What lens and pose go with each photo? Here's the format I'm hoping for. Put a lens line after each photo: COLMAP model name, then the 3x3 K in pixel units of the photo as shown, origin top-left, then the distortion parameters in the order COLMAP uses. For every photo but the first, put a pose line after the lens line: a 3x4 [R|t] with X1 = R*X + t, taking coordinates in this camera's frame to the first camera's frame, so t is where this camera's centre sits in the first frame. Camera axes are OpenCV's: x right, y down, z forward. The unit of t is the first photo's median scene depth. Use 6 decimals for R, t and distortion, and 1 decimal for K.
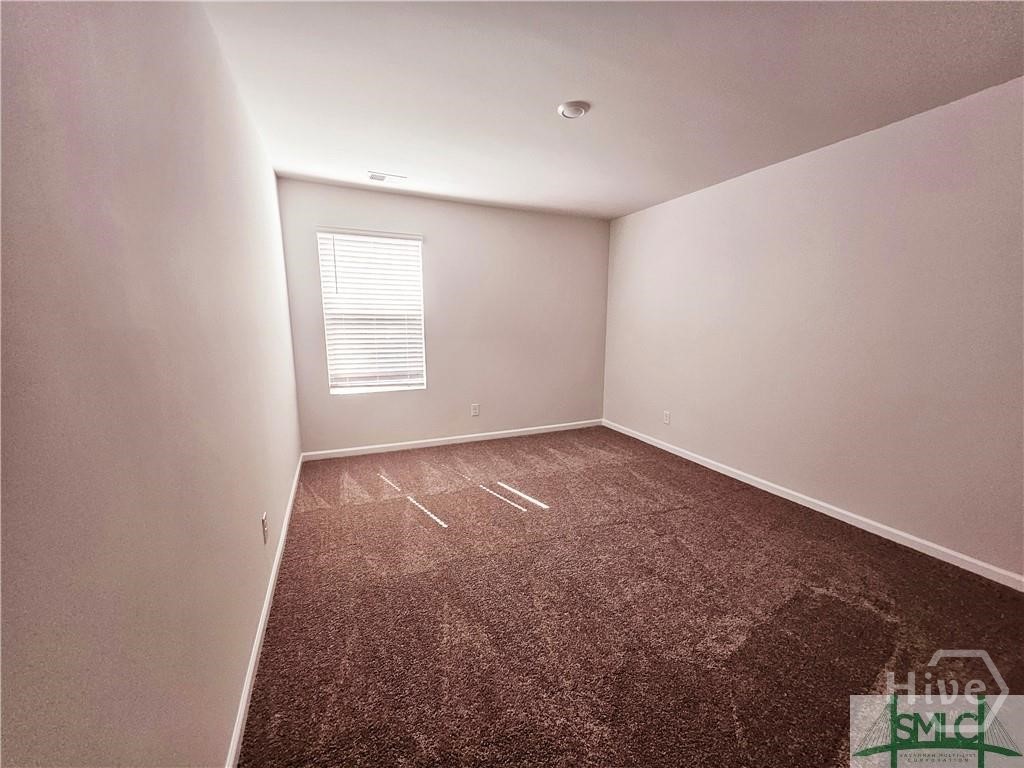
lens RADIAL K [[400.0, 0, 519.0], [0, 400.0, 386.1], [0, 0, 1]] dist [0.000728, -0.000038]
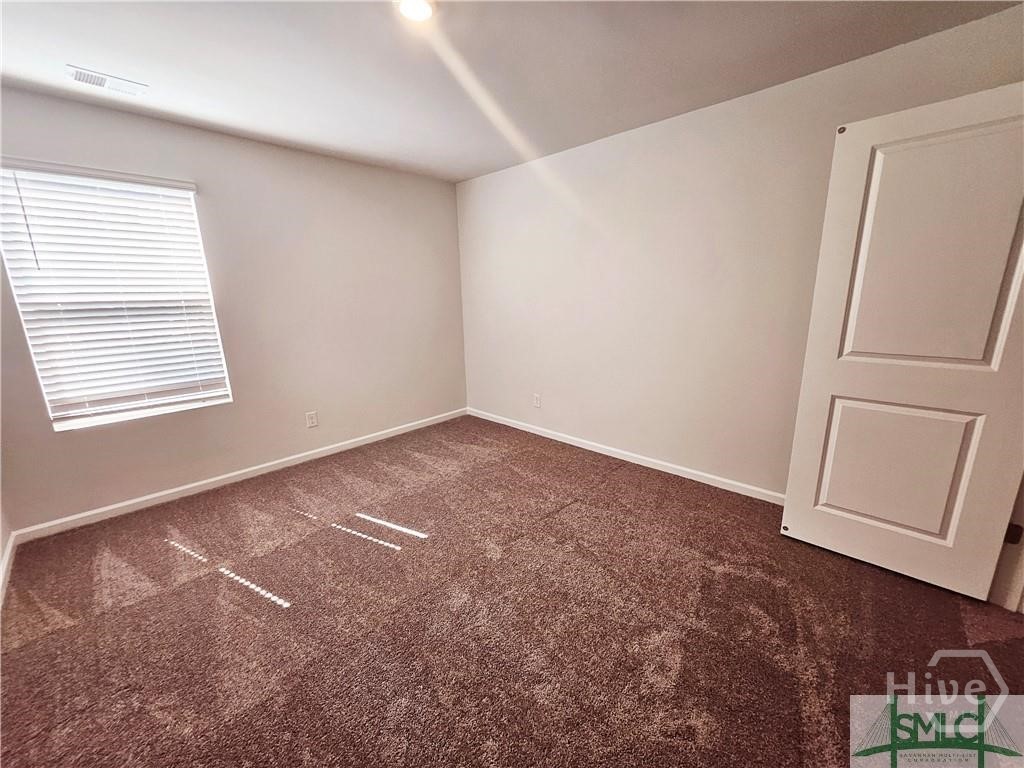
lens RADIAL K [[389.1, 0, 512.0], [0, 389.1, 384.0], [0, 0, 1]] dist [0.001743, -0.004225]
pose [[0.924261, -0.110682, 0.365363, -0.021716], [0.086909, 0.992923, 0.080939, -0.046384], [-0.371736, -0.043055, 0.927340, 0.188059]]
